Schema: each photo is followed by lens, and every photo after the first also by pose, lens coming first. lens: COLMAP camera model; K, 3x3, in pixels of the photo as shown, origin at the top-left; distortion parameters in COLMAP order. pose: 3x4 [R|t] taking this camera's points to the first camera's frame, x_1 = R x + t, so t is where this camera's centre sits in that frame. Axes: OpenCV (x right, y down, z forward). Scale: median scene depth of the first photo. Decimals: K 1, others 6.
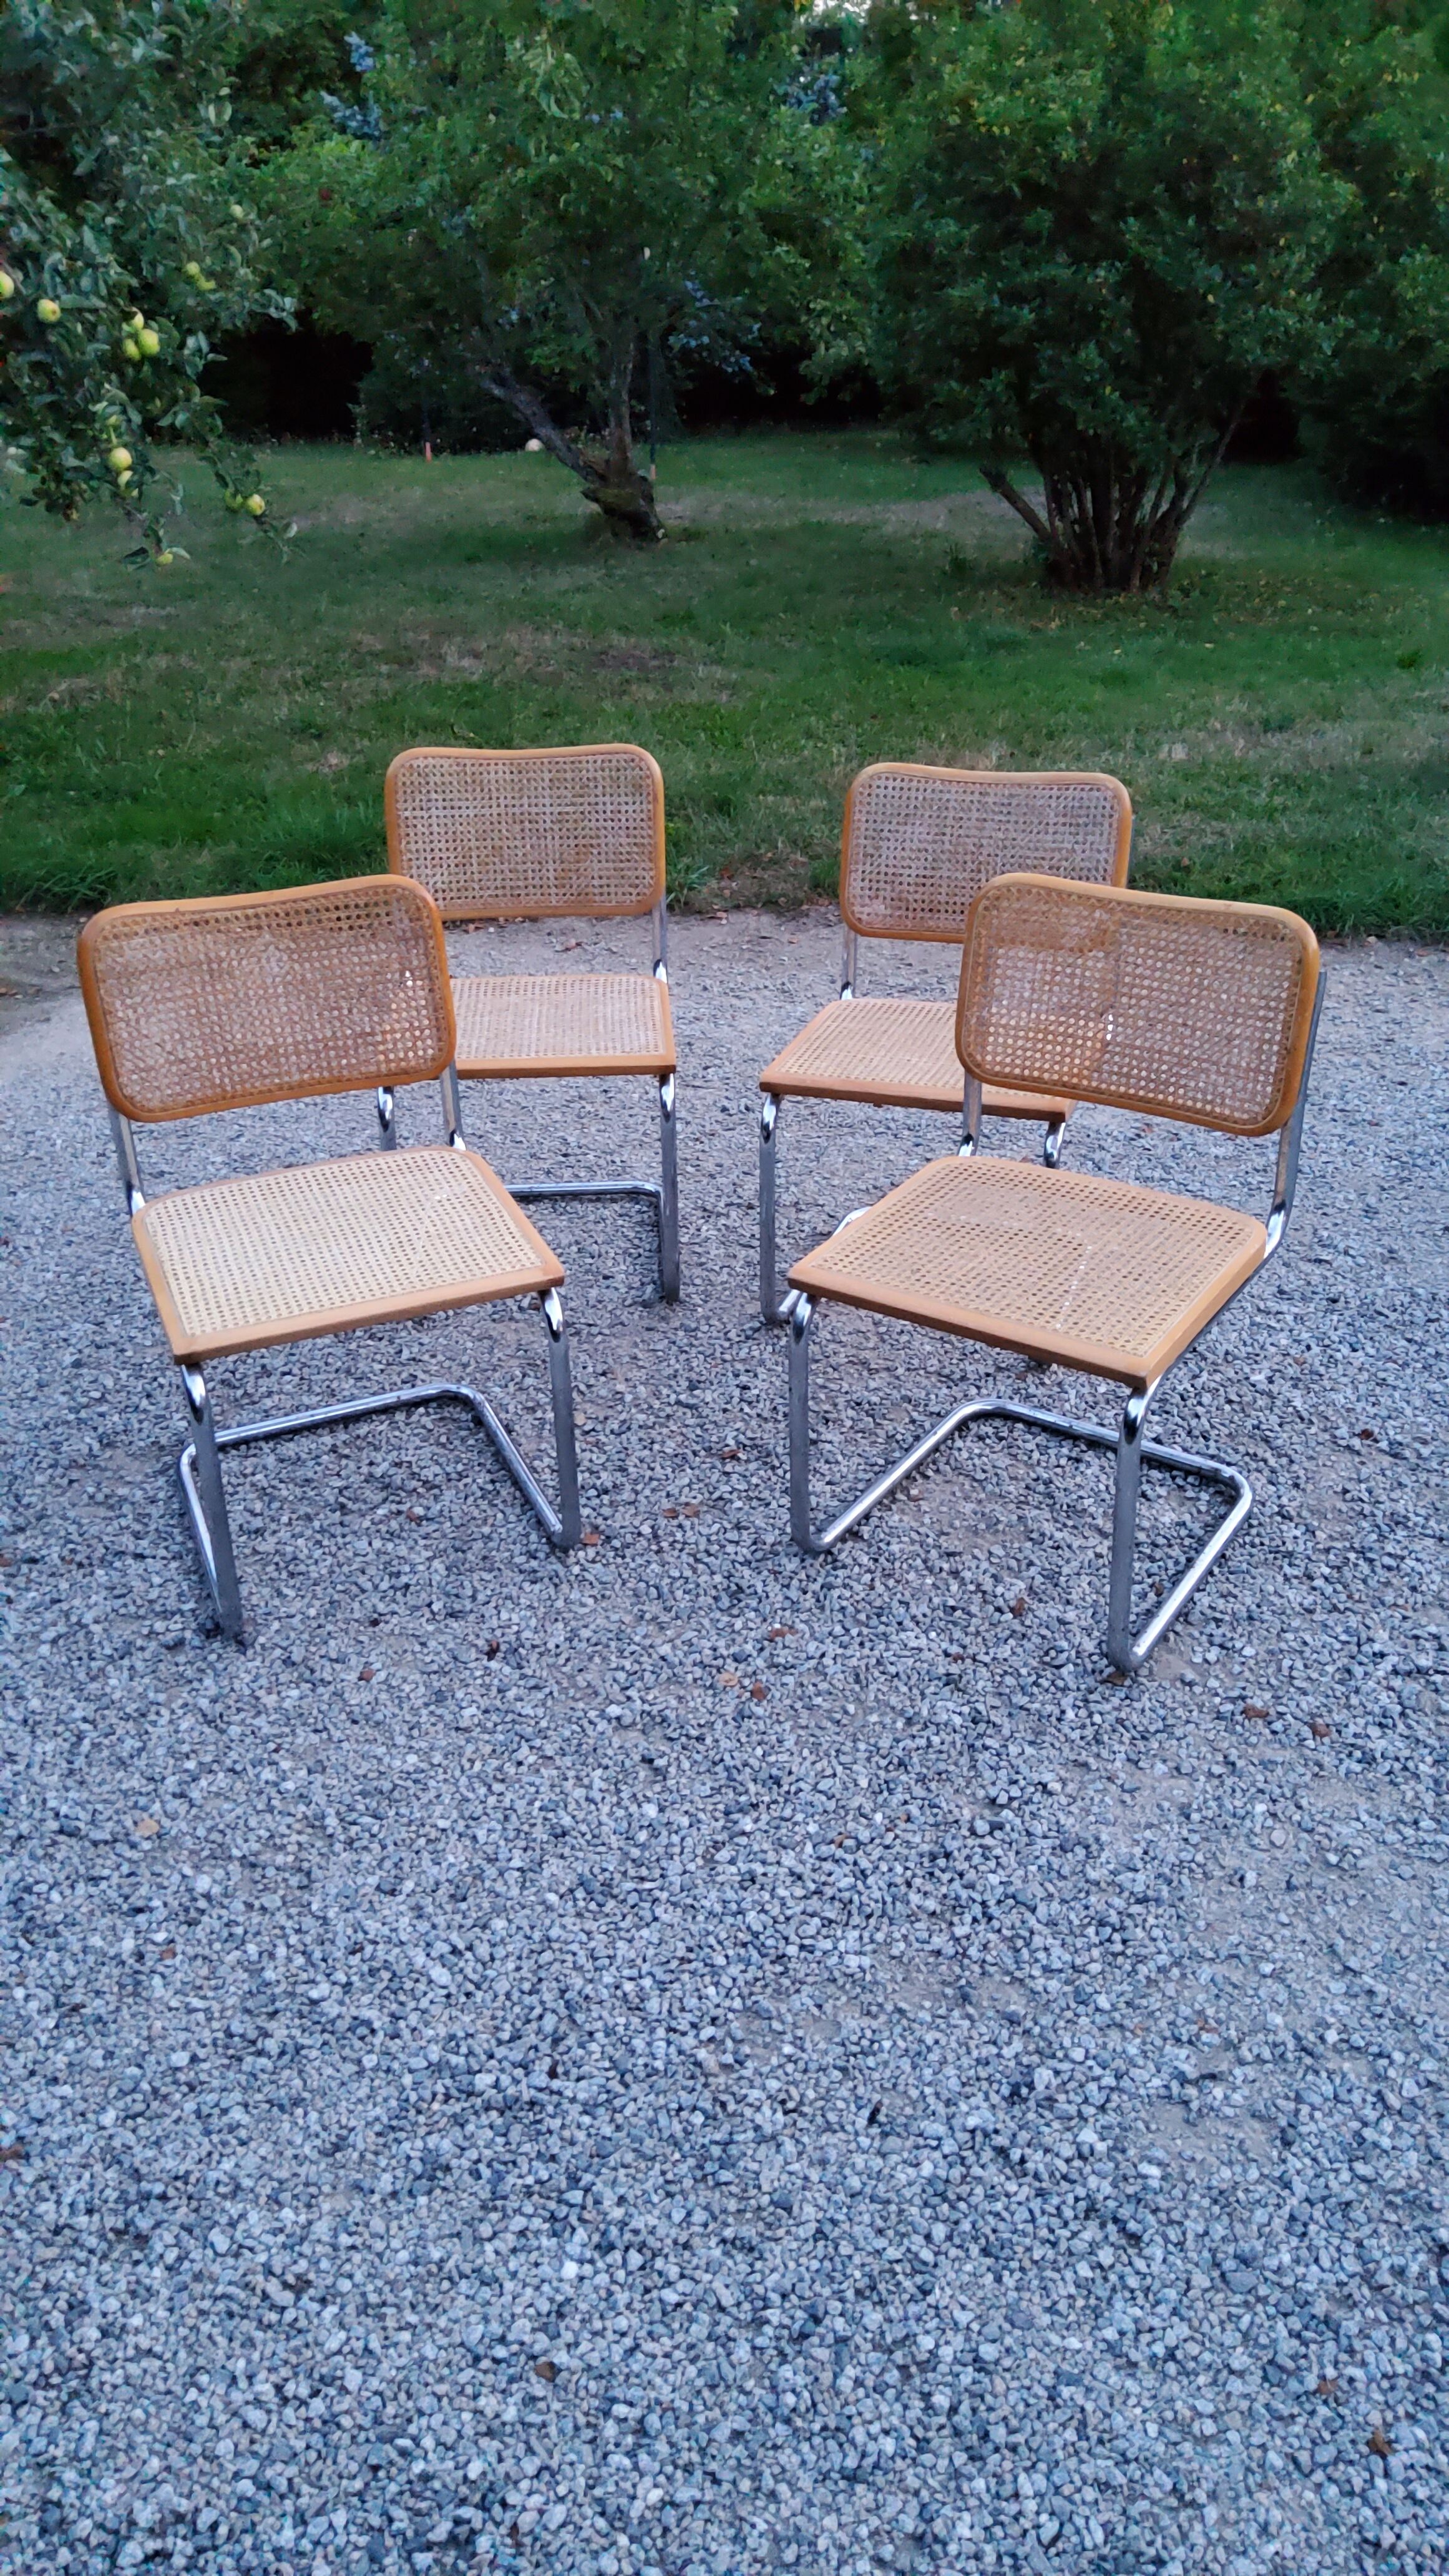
lens RADIAL K [[1928.2, 0, 733.4], [0, 1928.2, 1290.1], [0, 0, 1]] dist [0.077467, -0.130690]
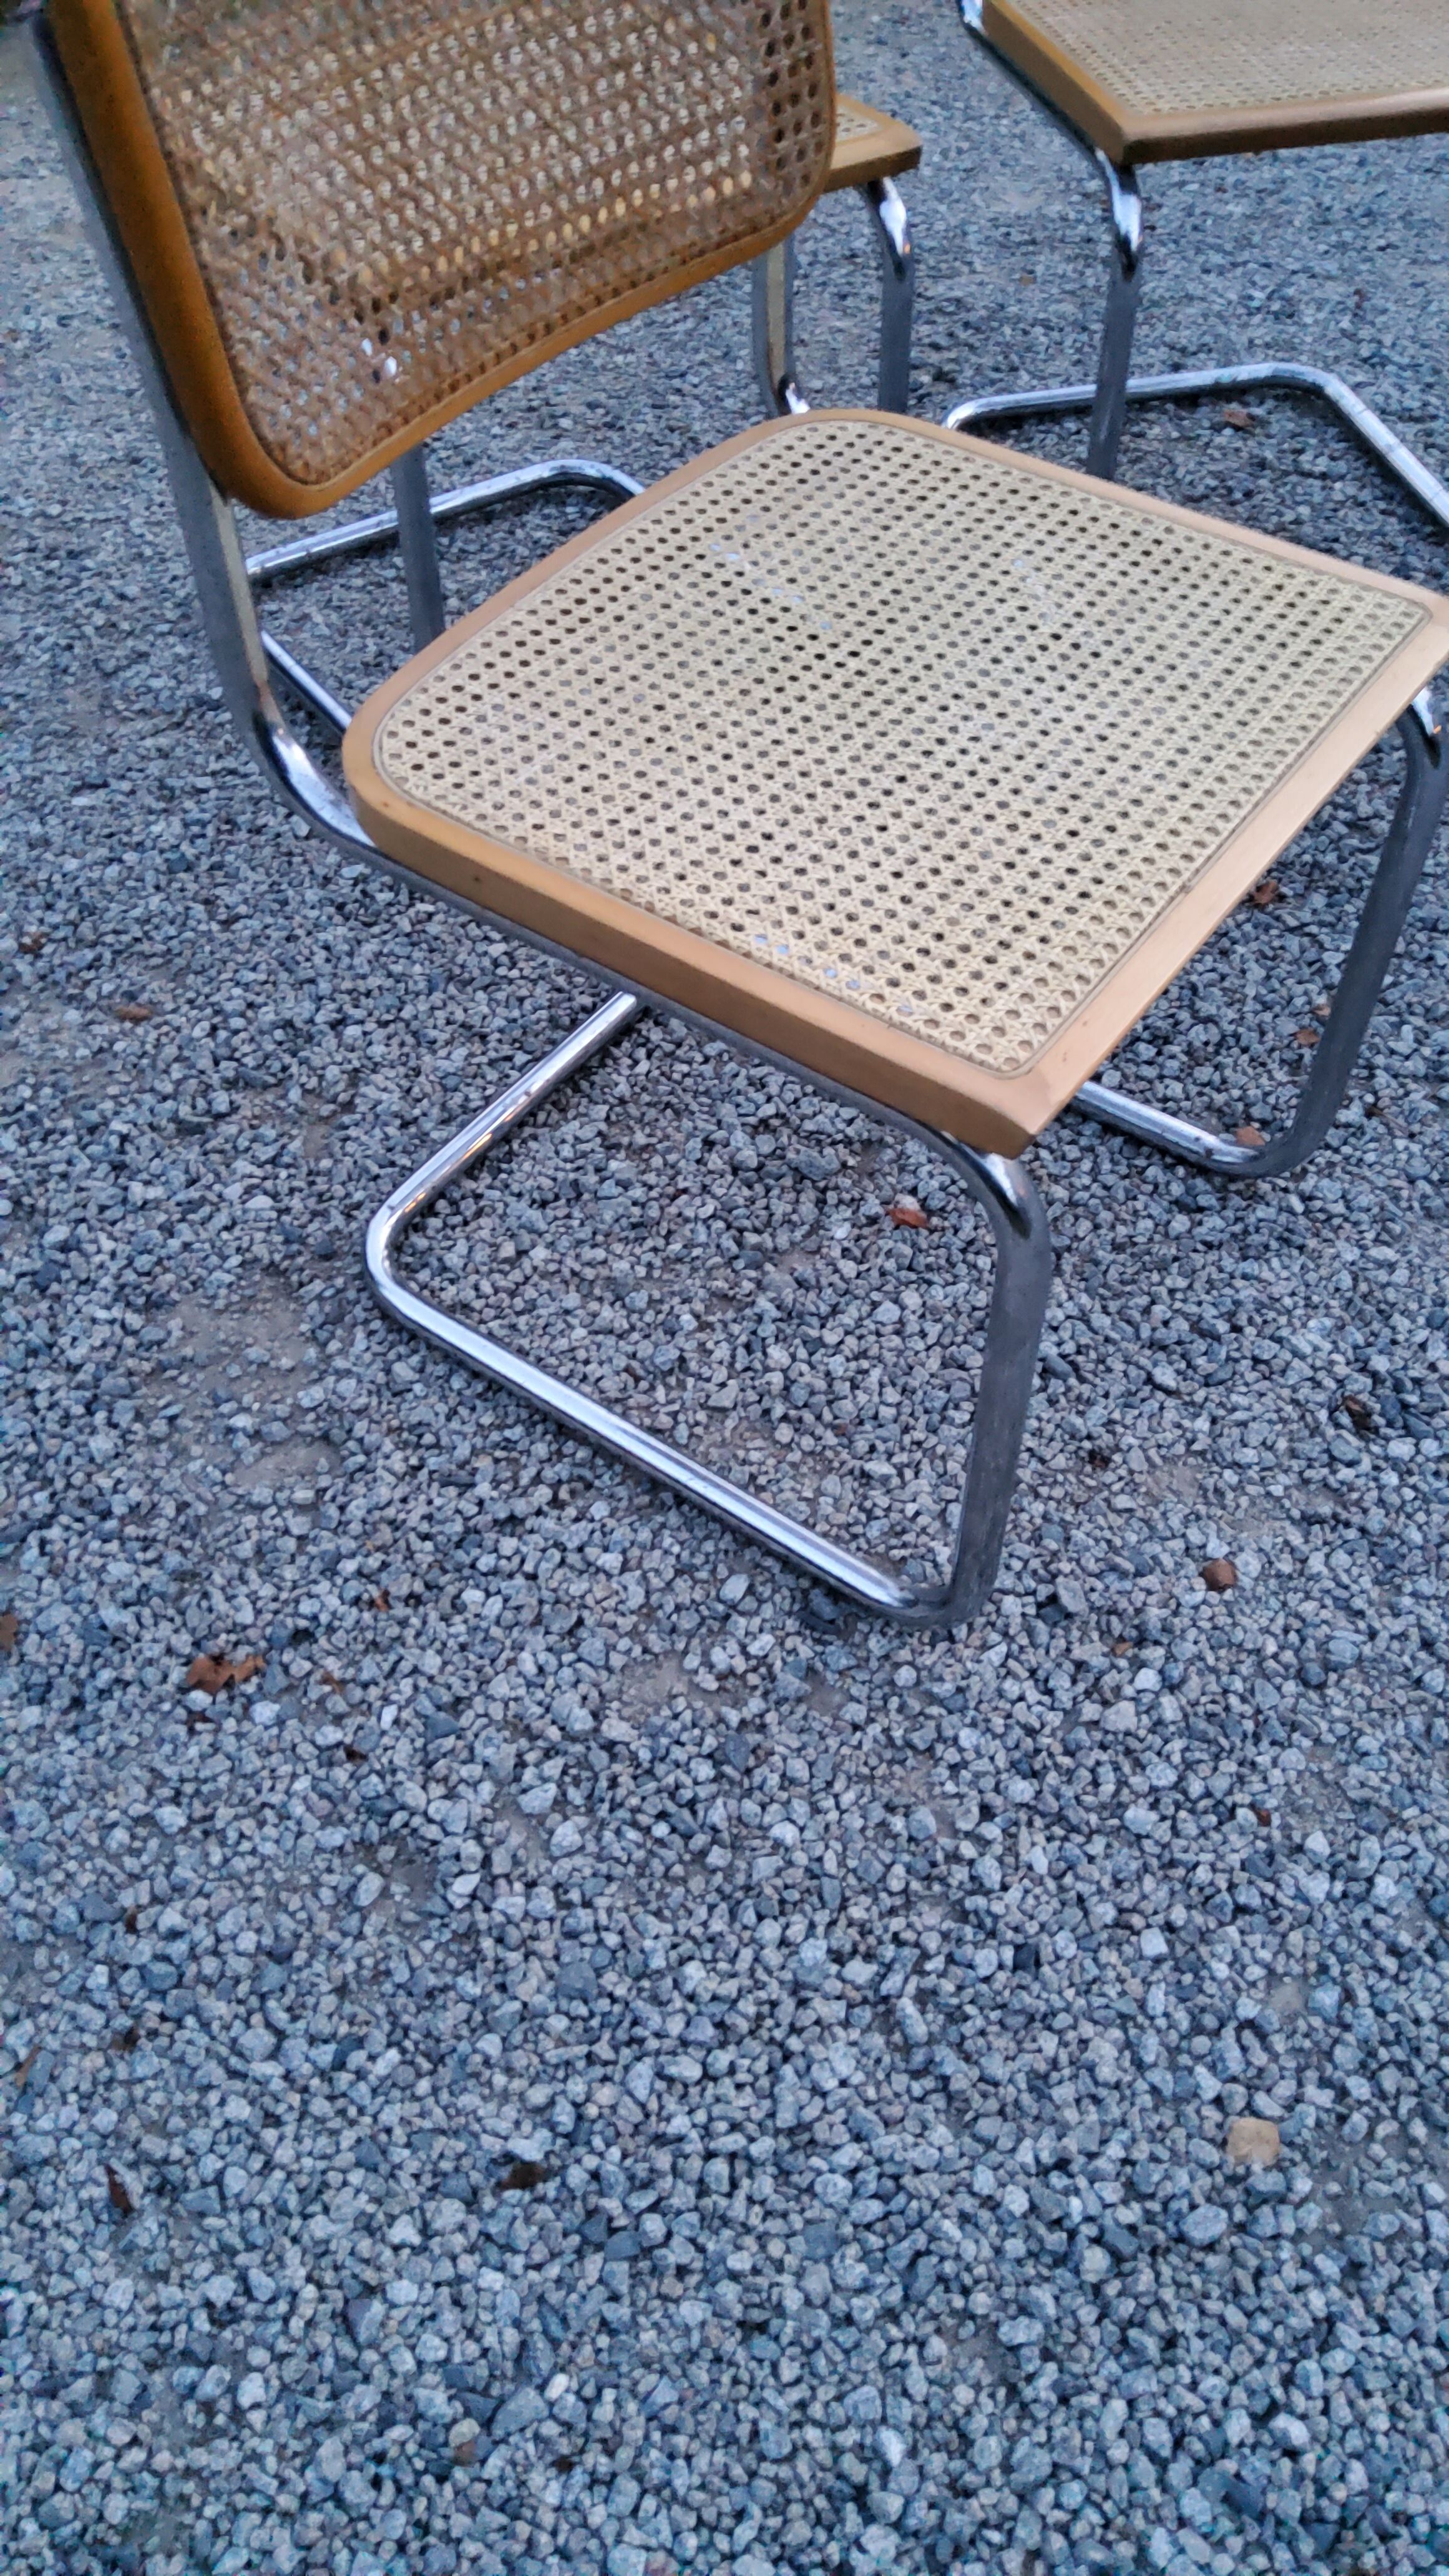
lens RADIAL K [[1928.2, 0, 731.6], [0, 1928.2, 1284.5], [0, 0, 1]] dist [0.077467, -0.130690]
pose [[0.854793, -0.390476, 0.341845, -0.393279], [0.242862, 0.883098, 0.401443, -0.082261], [-0.458636, -0.260129, 0.849697, 0.602694]]
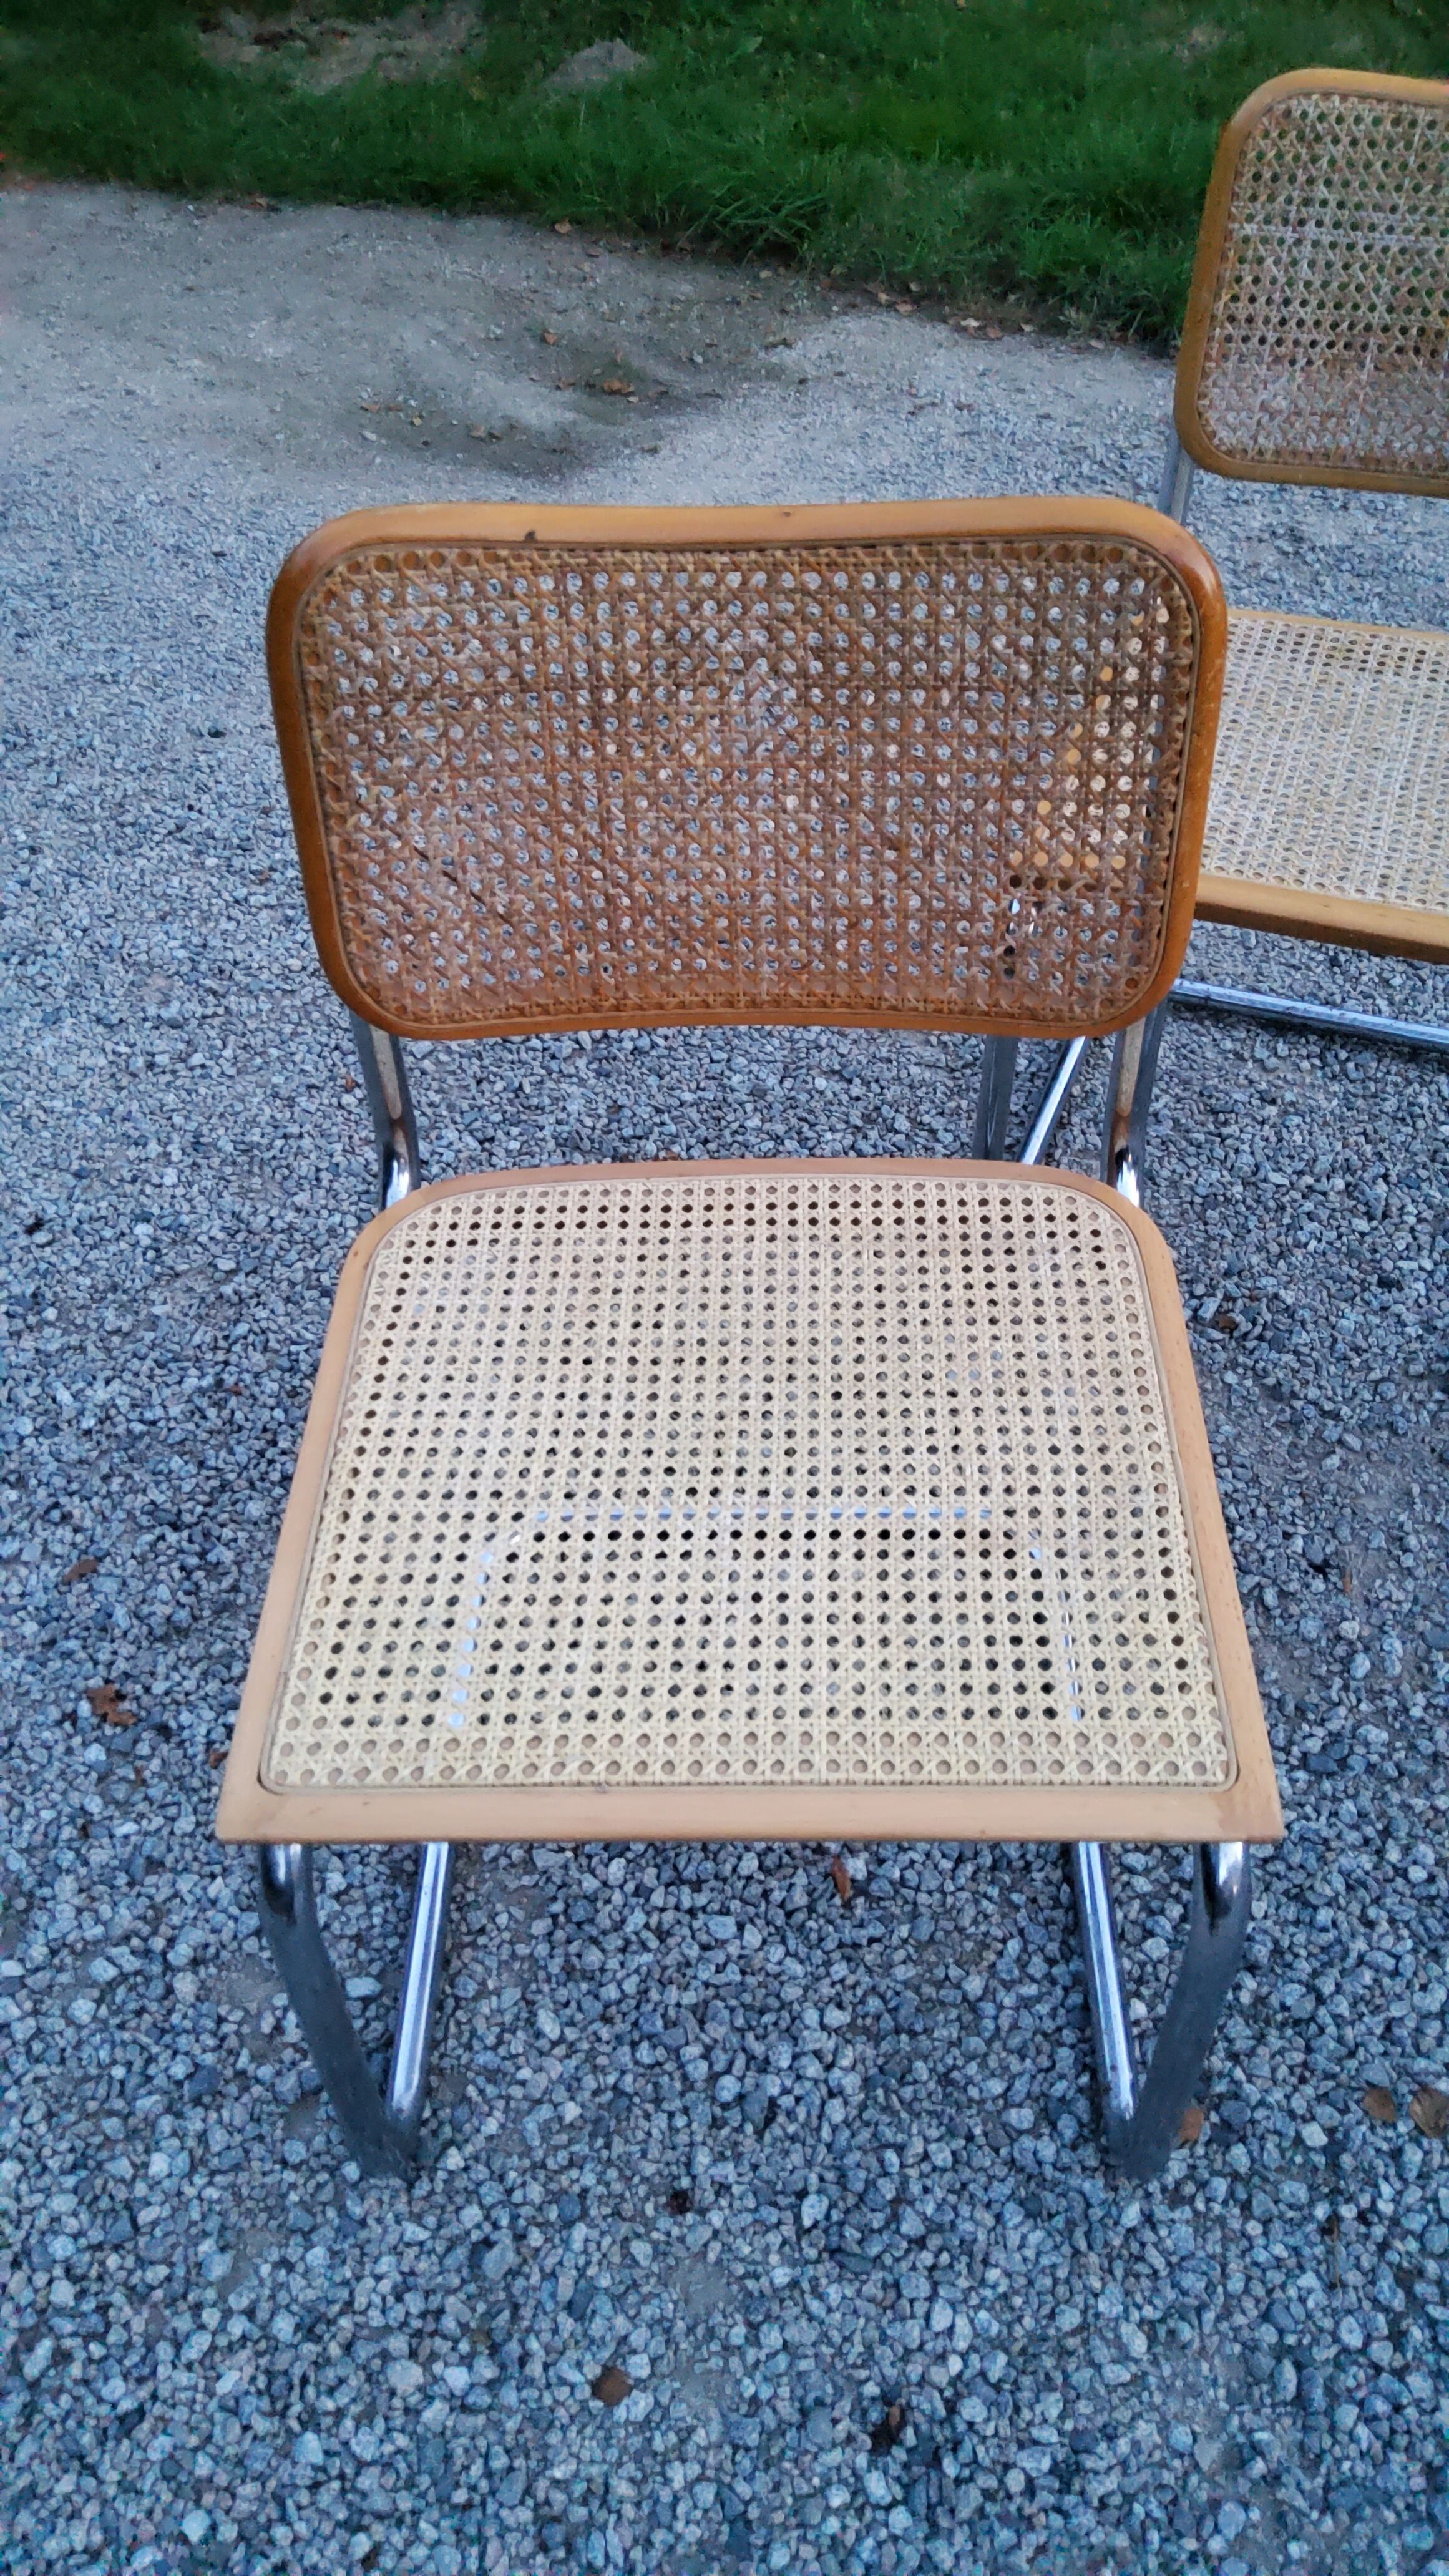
lens RADIAL K [[1928.2, 0, 733.7], [0, 1928.2, 1288.0], [0, 0, 1]] dist [0.077467, -0.130690]
pose [[0.914028, 0.285303, -0.288368, -0.094759], [-0.182194, 0.923870, 0.336556, -0.183269], [0.362435, -0.255083, 0.896423, 0.603705]]
